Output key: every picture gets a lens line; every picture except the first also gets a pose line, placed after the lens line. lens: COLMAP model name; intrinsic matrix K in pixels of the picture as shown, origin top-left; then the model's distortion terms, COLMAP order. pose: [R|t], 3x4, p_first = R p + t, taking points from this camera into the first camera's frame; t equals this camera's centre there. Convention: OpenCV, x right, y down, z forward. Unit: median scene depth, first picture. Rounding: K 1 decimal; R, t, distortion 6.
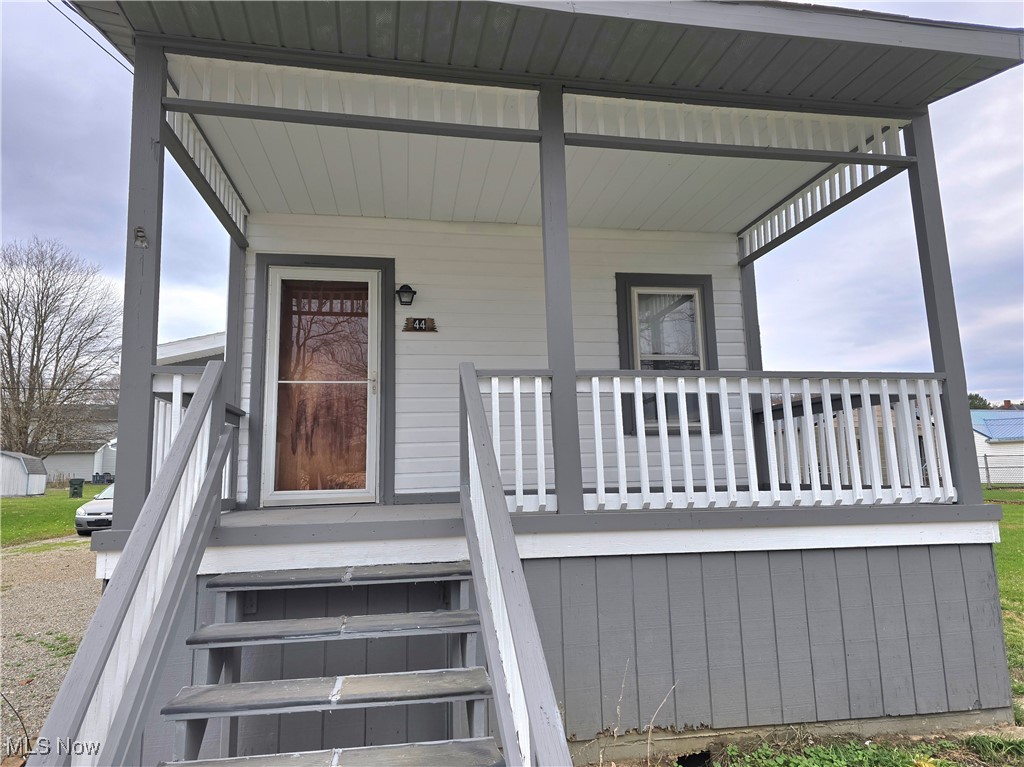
lens RADIAL K [[682.5, 0, 517.0], [0, 682.5, 375.3], [0, 0, 1]] dist [0.062649, -0.040335]
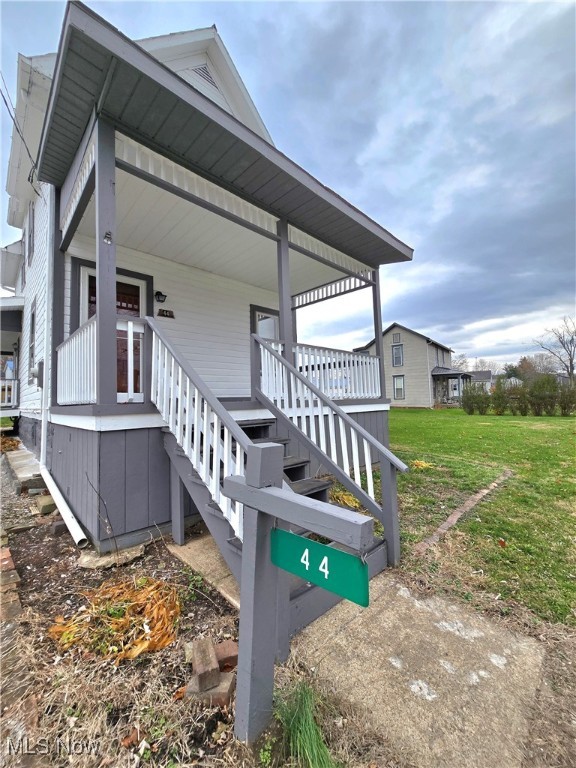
lens RADIAL K [[320.0, 0, 286.8], [0, 320.0, 388.5], [0, 0, 1]] dist [-0.004178, 0.000282]
pose [[0.834478, 0.026222, 0.550417, -0.353024], [-0.073598, 0.995222, 0.064167, 0.056171], [-0.546104, -0.094056, 0.832420, 0.027072]]
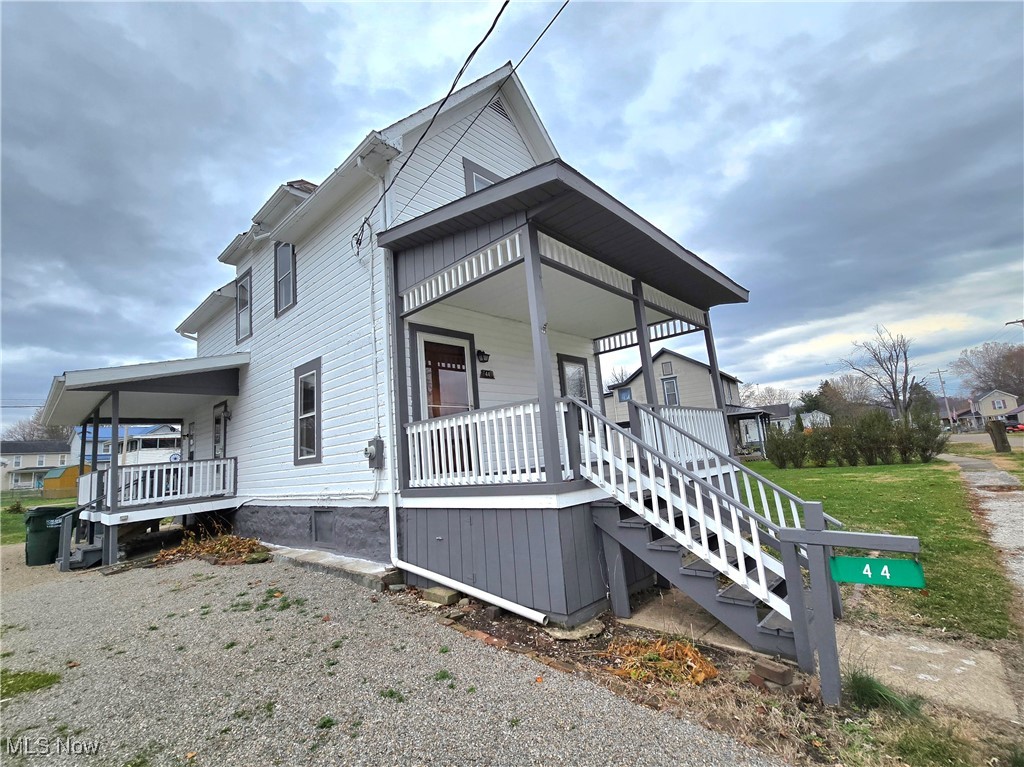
lens RADIAL K [[485.8, 0, 504.3], [0, 485.8, 387.8], [0, 0, 1]] dist [-0.006480, 0.003706]
pose [[0.803531, 0.047612, 0.593356, -0.831844], [-0.021092, 0.998447, -0.051554, 0.022048], [-0.594889, 0.028910, 0.803287, -0.003845]]
